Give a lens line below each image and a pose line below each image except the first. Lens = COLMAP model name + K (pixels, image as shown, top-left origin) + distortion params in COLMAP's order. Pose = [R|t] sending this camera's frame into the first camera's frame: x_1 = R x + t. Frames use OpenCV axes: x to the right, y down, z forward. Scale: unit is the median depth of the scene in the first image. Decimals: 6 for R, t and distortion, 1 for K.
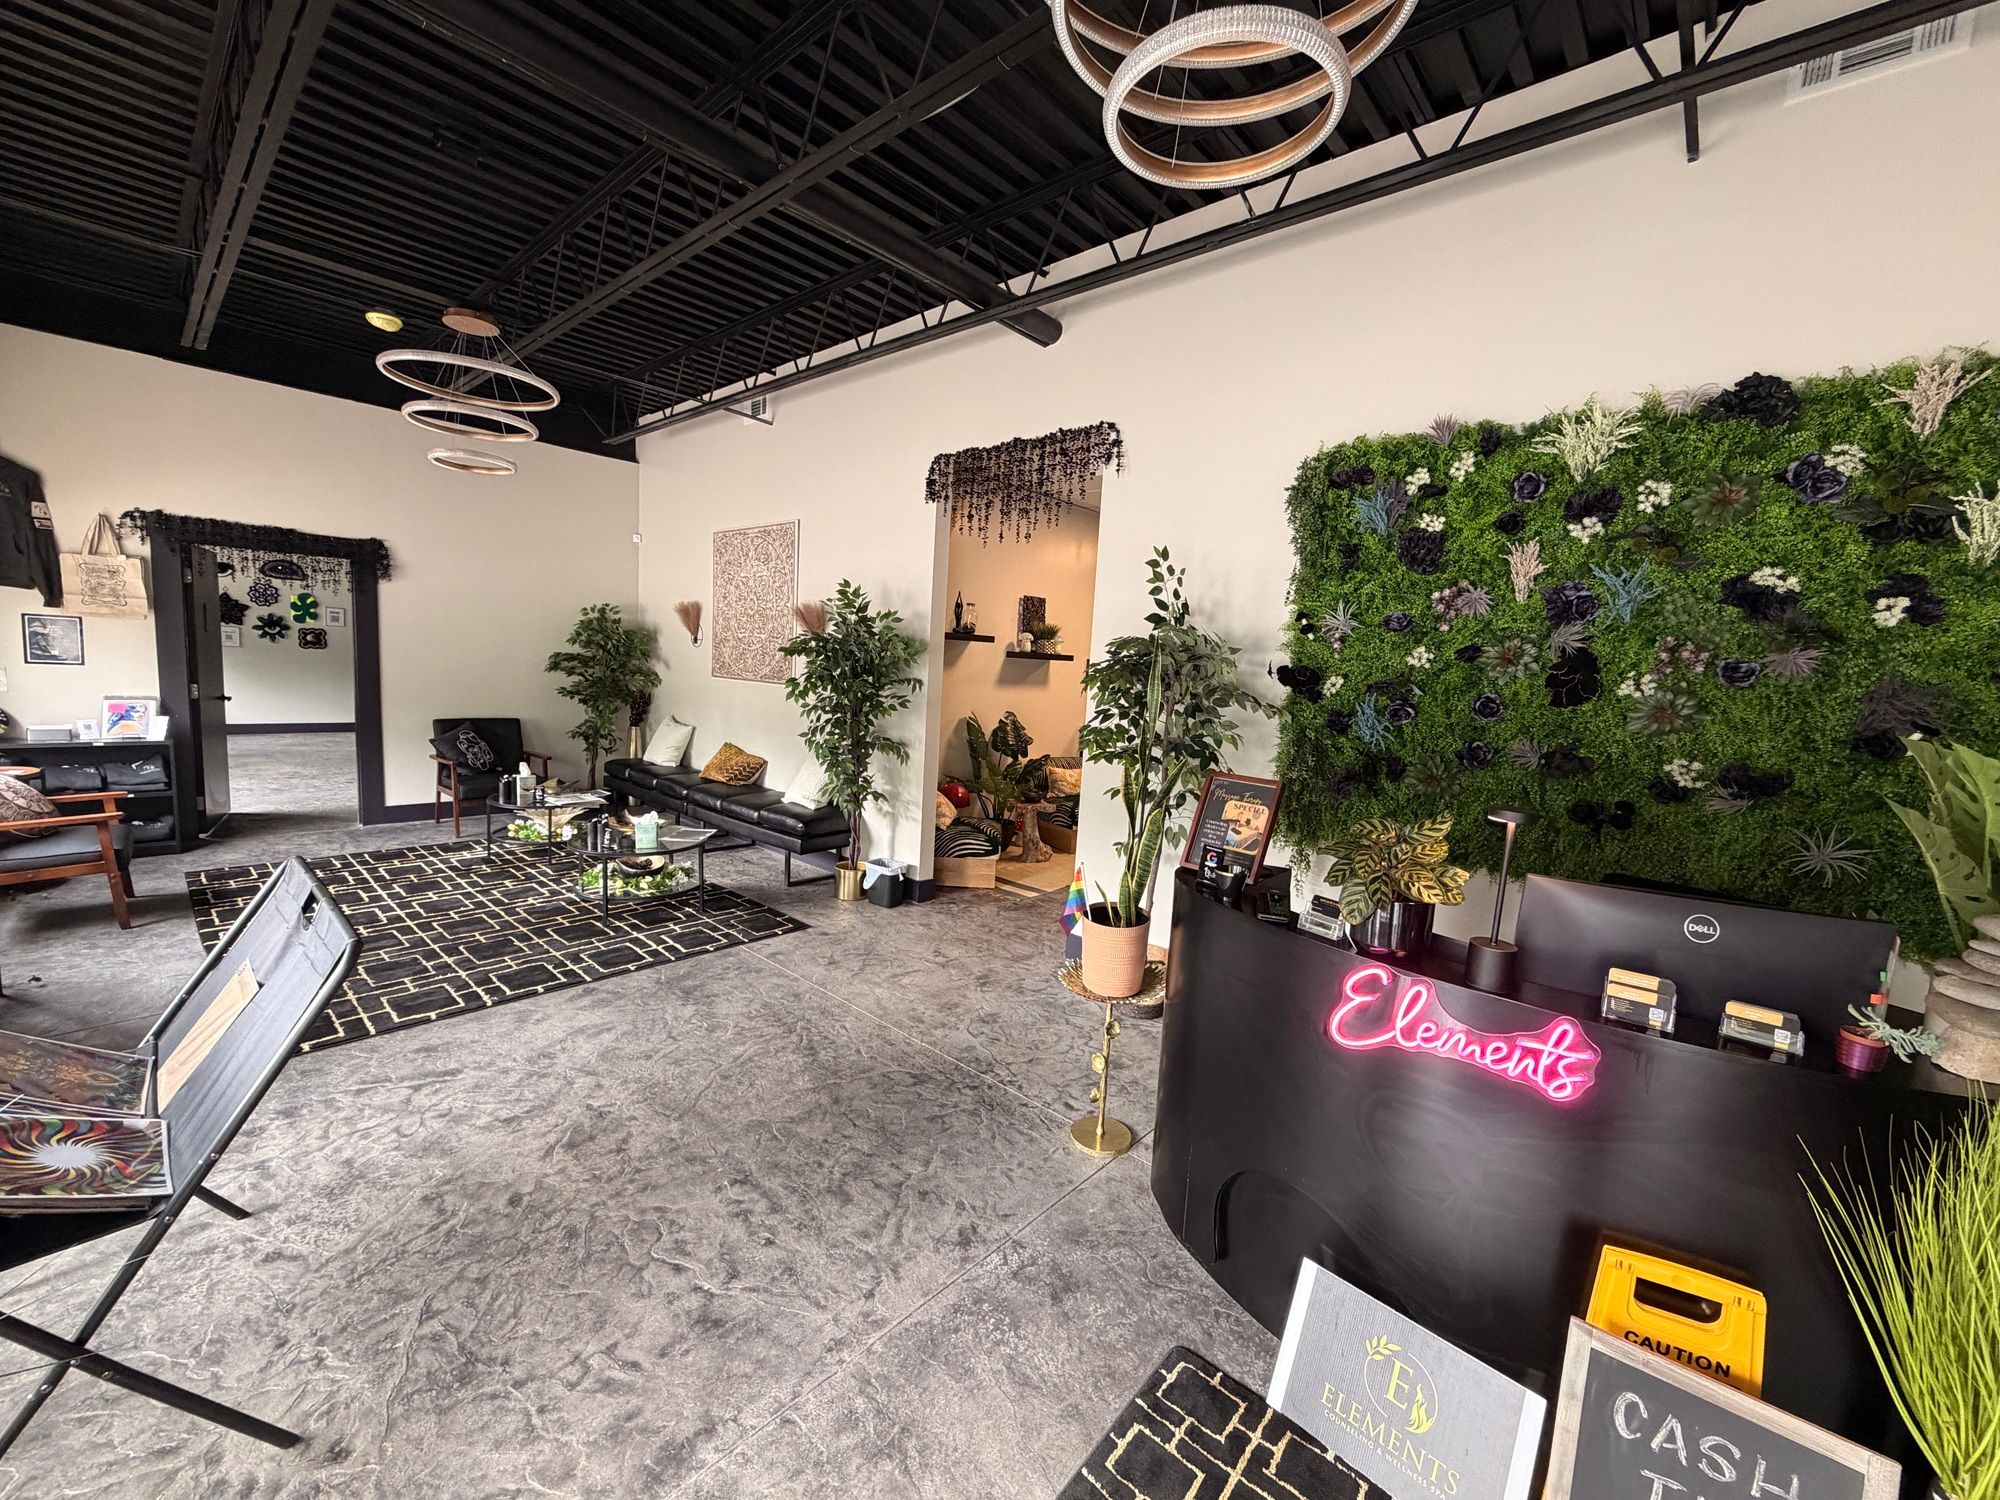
lens RADIAL K [[798.0, 0, 994.7], [0, 798.0, 753.1], [0, 0, 1]] dist [-0.002112, -0.000051]
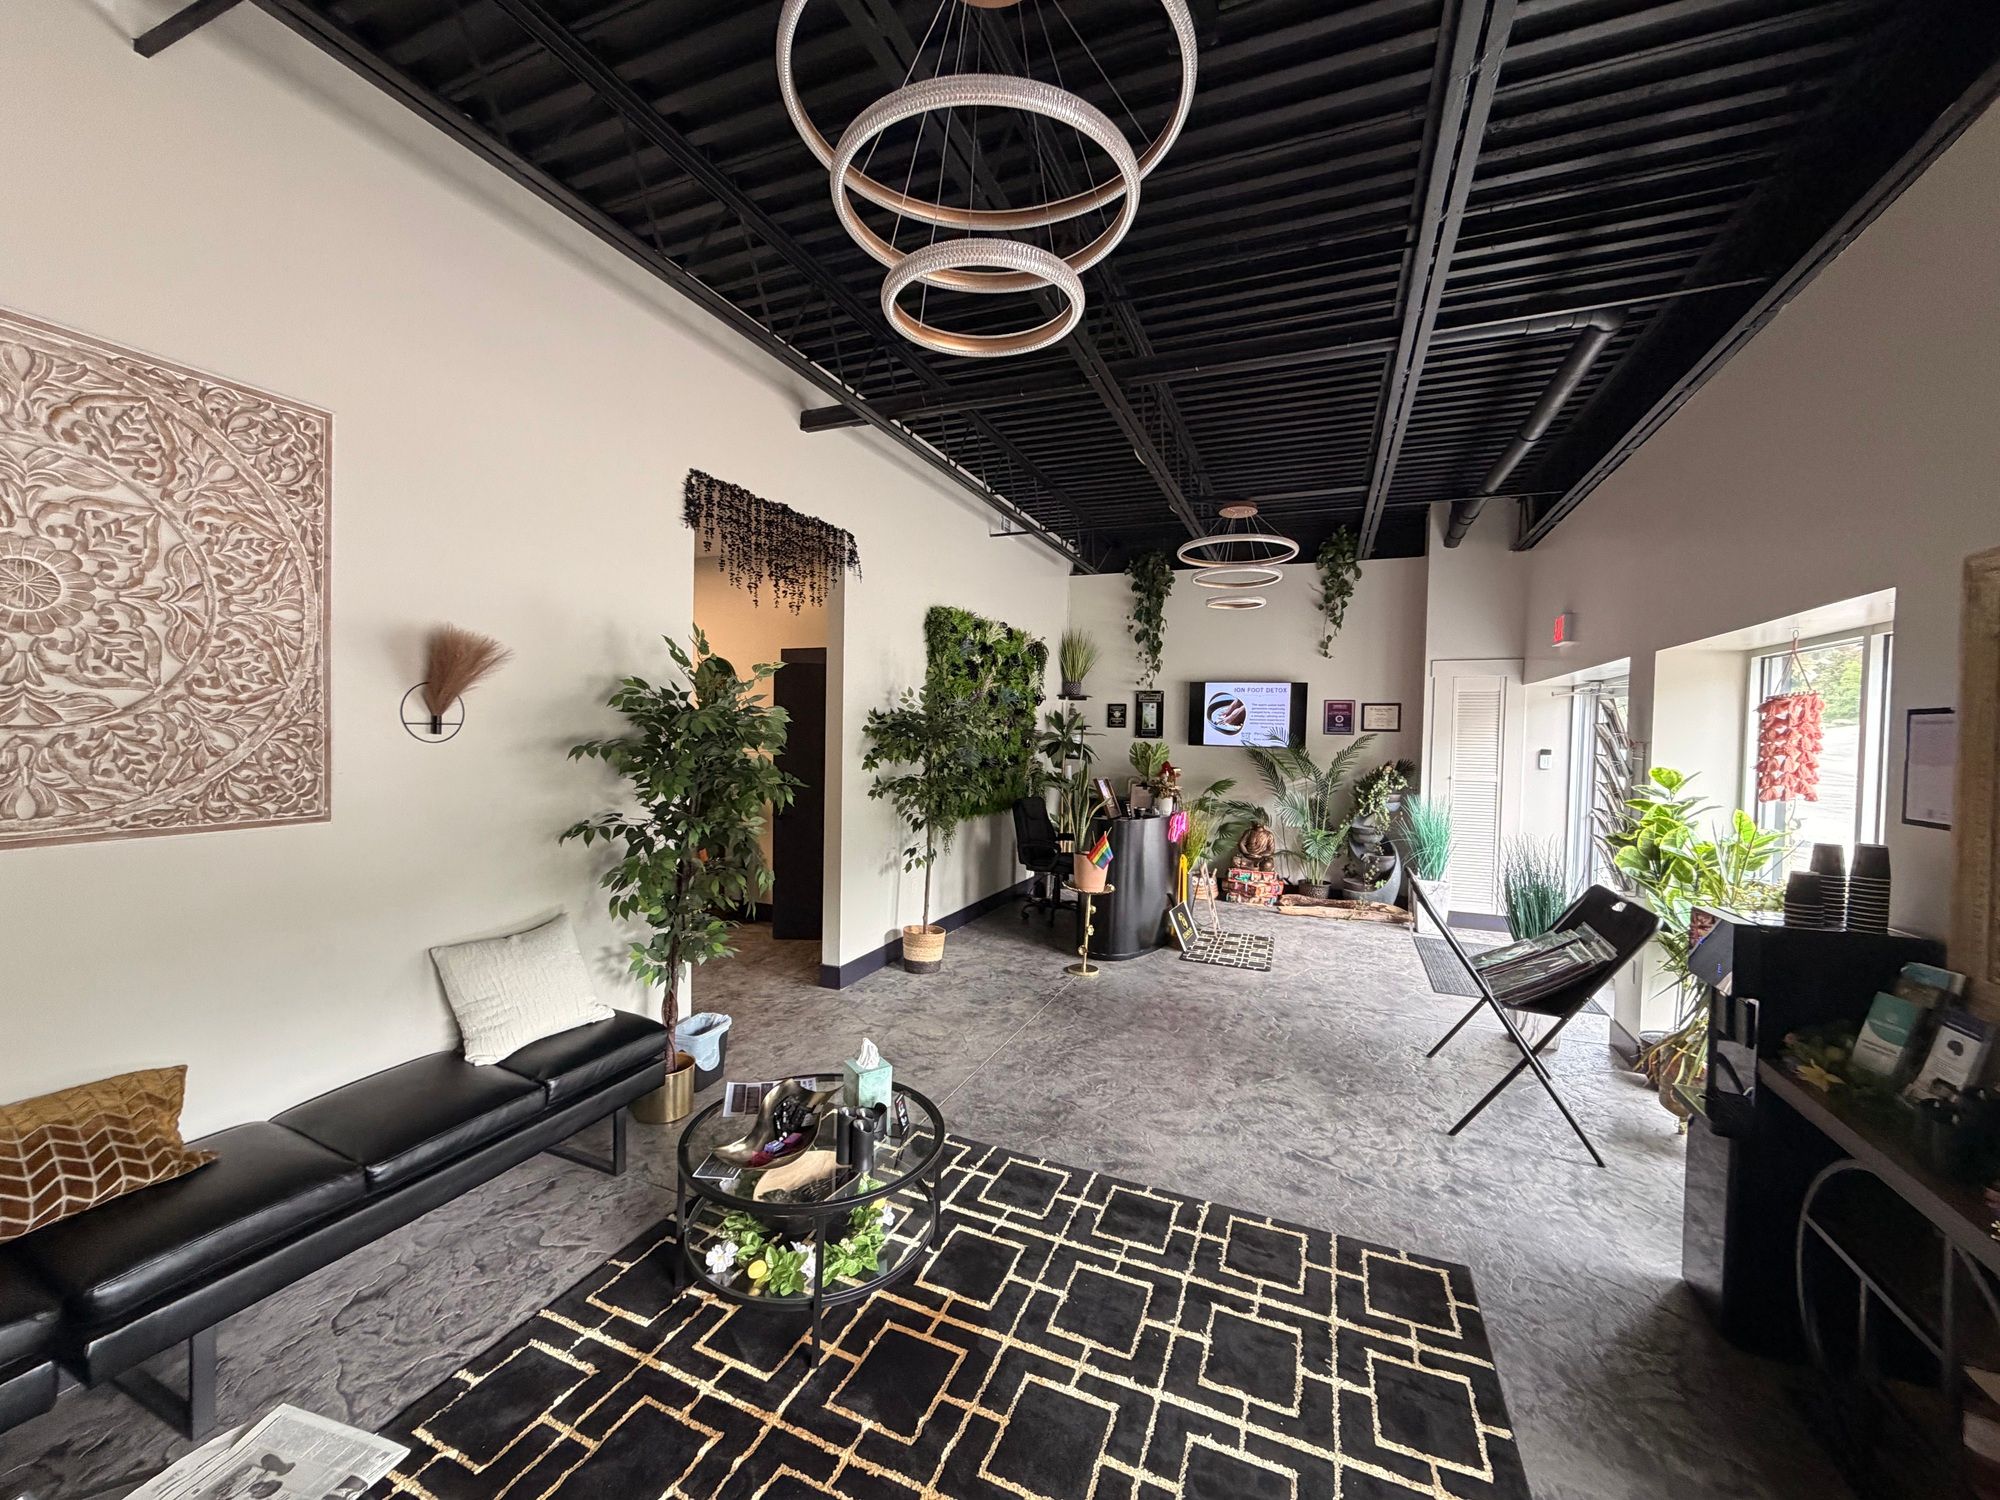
lens RADIAL K [[798.0, 0, 989.2], [0, 798.0, 743.3], [0, 0, 1]] dist [-0.002112, -0.000051]
pose [[-0.324757, -0.083559, 0.942099, -1.304718], [0.067417, 0.991511, 0.111181, -0.257592], [-0.943392, 0.099620, -0.316367, 1.441246]]
